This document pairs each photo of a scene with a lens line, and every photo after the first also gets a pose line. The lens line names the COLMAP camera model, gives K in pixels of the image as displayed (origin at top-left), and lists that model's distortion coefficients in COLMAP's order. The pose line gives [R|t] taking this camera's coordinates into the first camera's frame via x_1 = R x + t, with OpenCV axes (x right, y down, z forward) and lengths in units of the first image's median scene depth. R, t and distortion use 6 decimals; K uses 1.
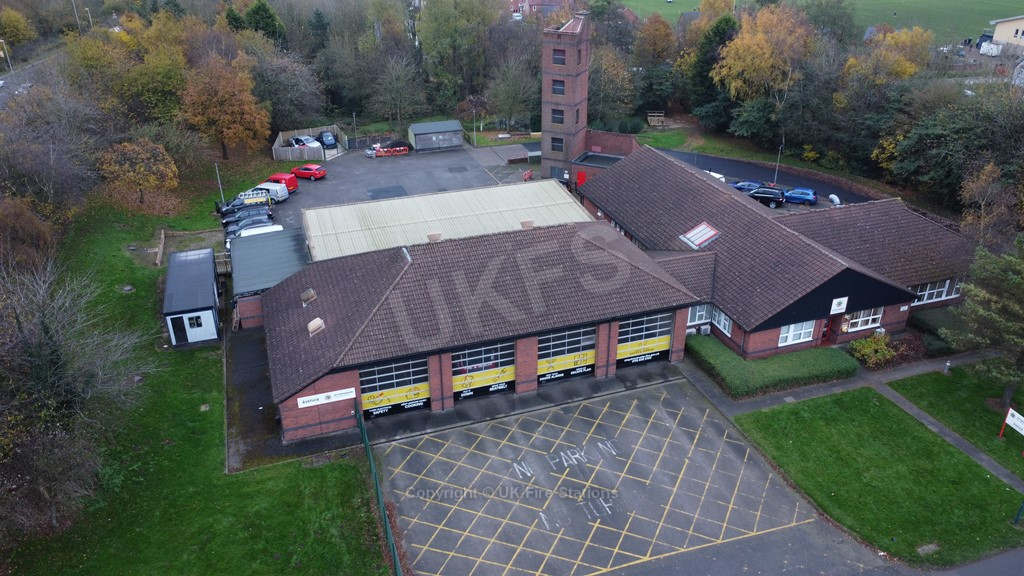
lens RADIAL K [[770.9, 0, 516.5], [0, 770.9, 288.5], [0, 0, 1]] dist [0.006387, -0.010086]
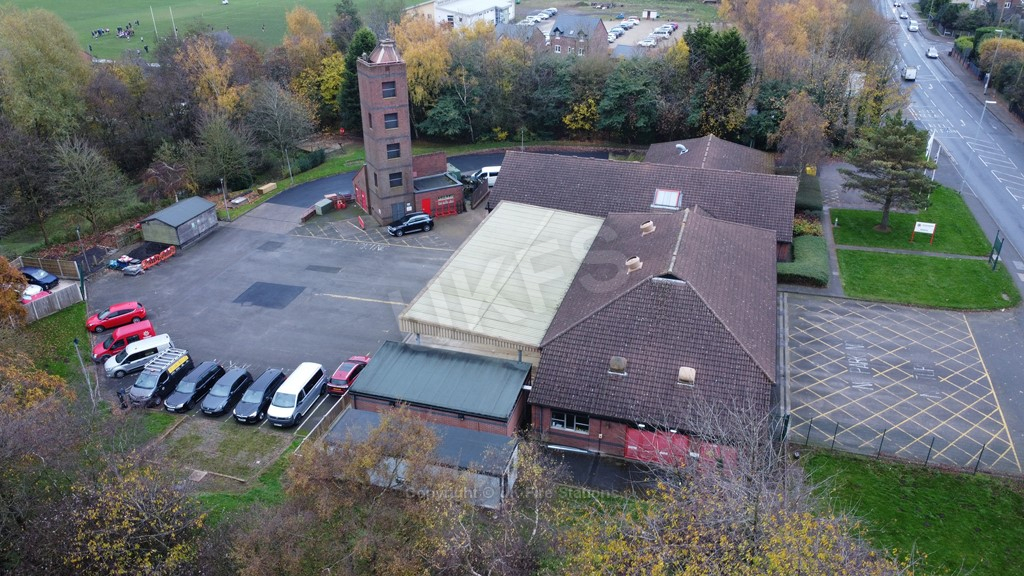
lens RADIAL K [[770.9, 0, 516.5], [0, 770.9, 288.5], [0, 0, 1]] dist [0.006387, -0.010086]
pose [[0.587549, -0.371257, 0.718995, -0.943424], [0.374089, 0.912509, 0.165481, -0.263434], [-0.717526, 0.171740, 0.675027, 0.433948]]
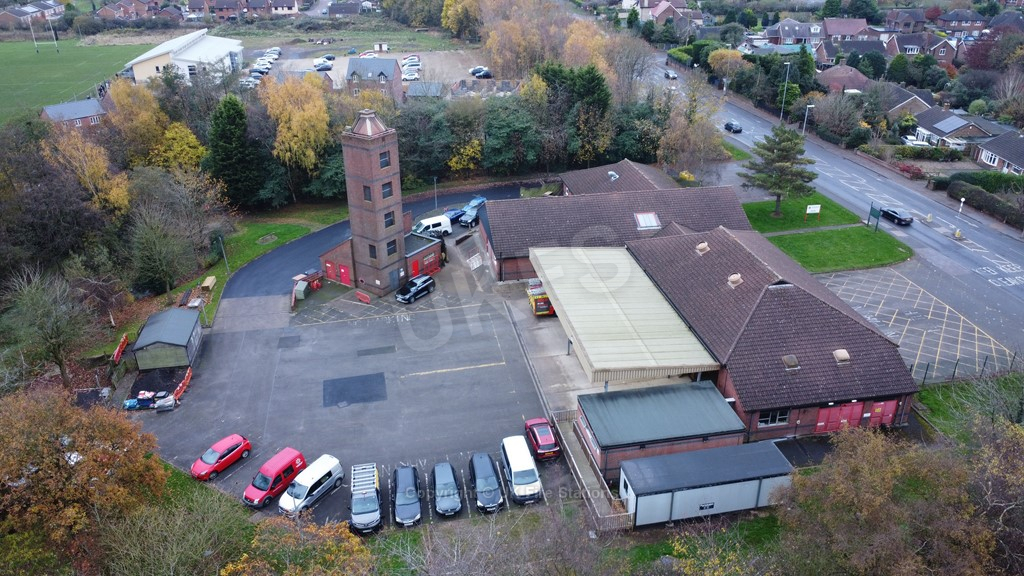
lens RADIAL K [[770.9, 0, 516.5], [0, 770.9, 288.5], [0, 0, 1]] dist [0.006387, -0.010086]
pose [[0.149670, -0.435440, 0.887688, -1.241818], [0.459043, 0.825778, 0.327673, -0.609752], [-0.875716, 0.358444, 0.323481, 0.919990]]
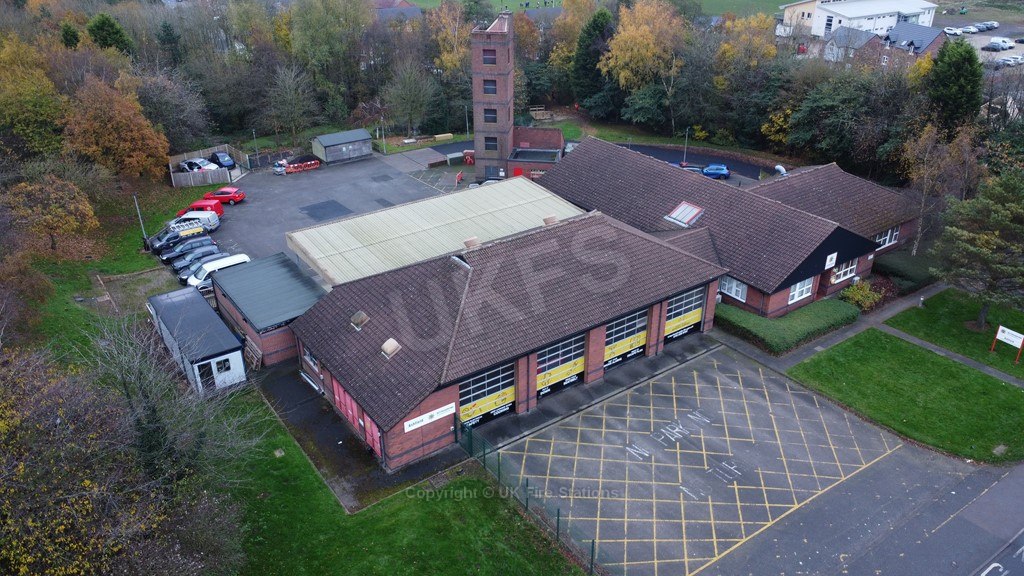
lens RADIAL K [[770.9, 0, 516.5], [0, 770.9, 288.5], [0, 0, 1]] dist [0.006387, -0.010086]
pose [[0.958473, -0.131811, 0.252893, -0.310503], [0.132030, 0.991114, 0.016182, -0.016701], [-0.252779, 0.017880, 0.967359, 0.028694]]
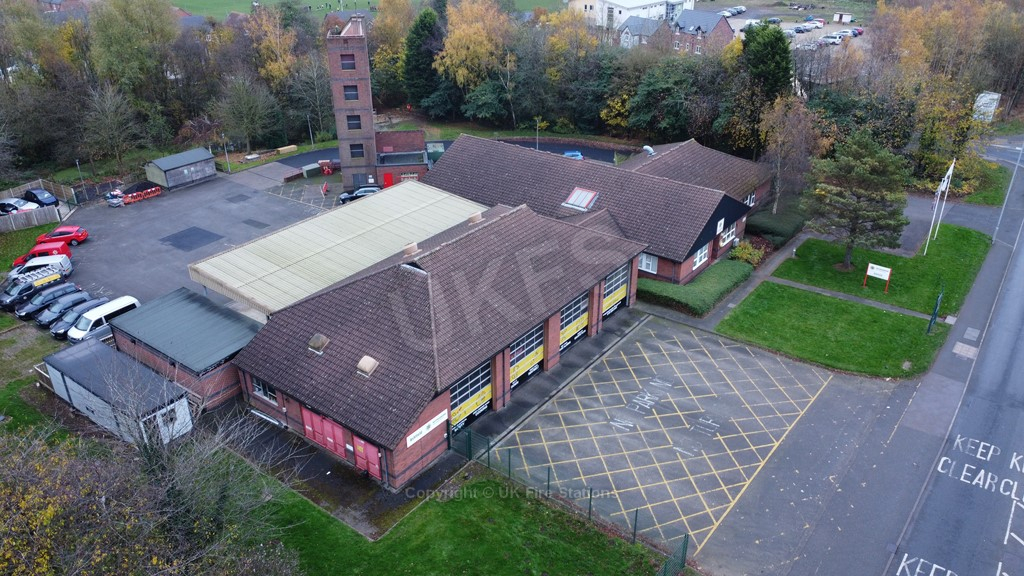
lens RADIAL K [[770.9, 0, 516.5], [0, 770.9, 288.5], [0, 0, 1]] dist [0.006387, -0.010086]
pose [[0.829632, -0.257633, 0.495315, -0.493652], [0.258186, 0.963644, 0.068778, -0.051401], [-0.495027, 0.070823, 0.865986, 0.094725]]
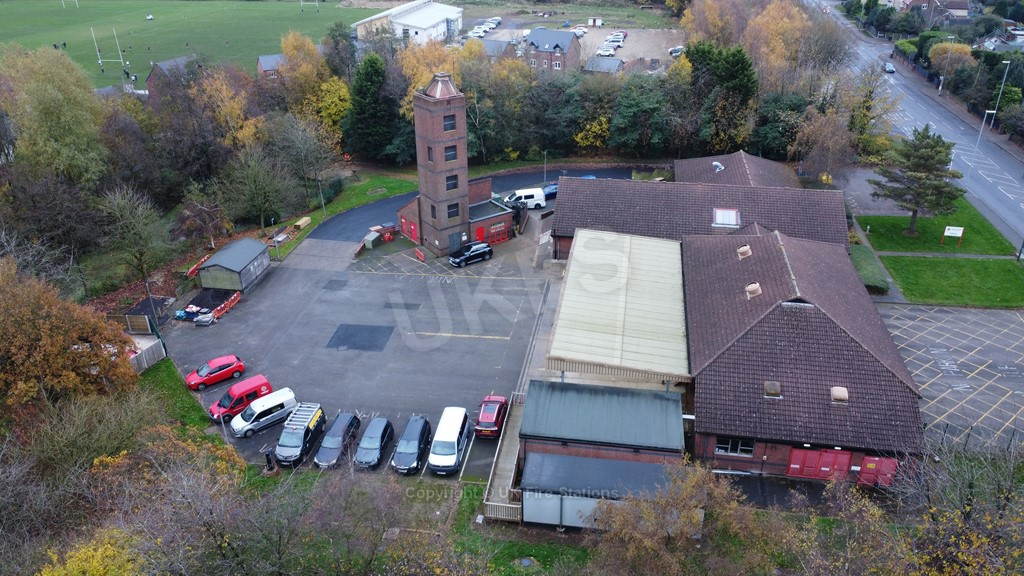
lens RADIAL K [[770.9, 0, 516.5], [0, 770.9, 288.5], [0, 0, 1]] dist [0.006387, -0.010086]
pose [[0.476199, -0.405840, 0.780083, -1.105504], [0.409044, 0.887536, 0.212043, -0.431551], [-0.778407, 0.218113, 0.588650, 0.628540]]
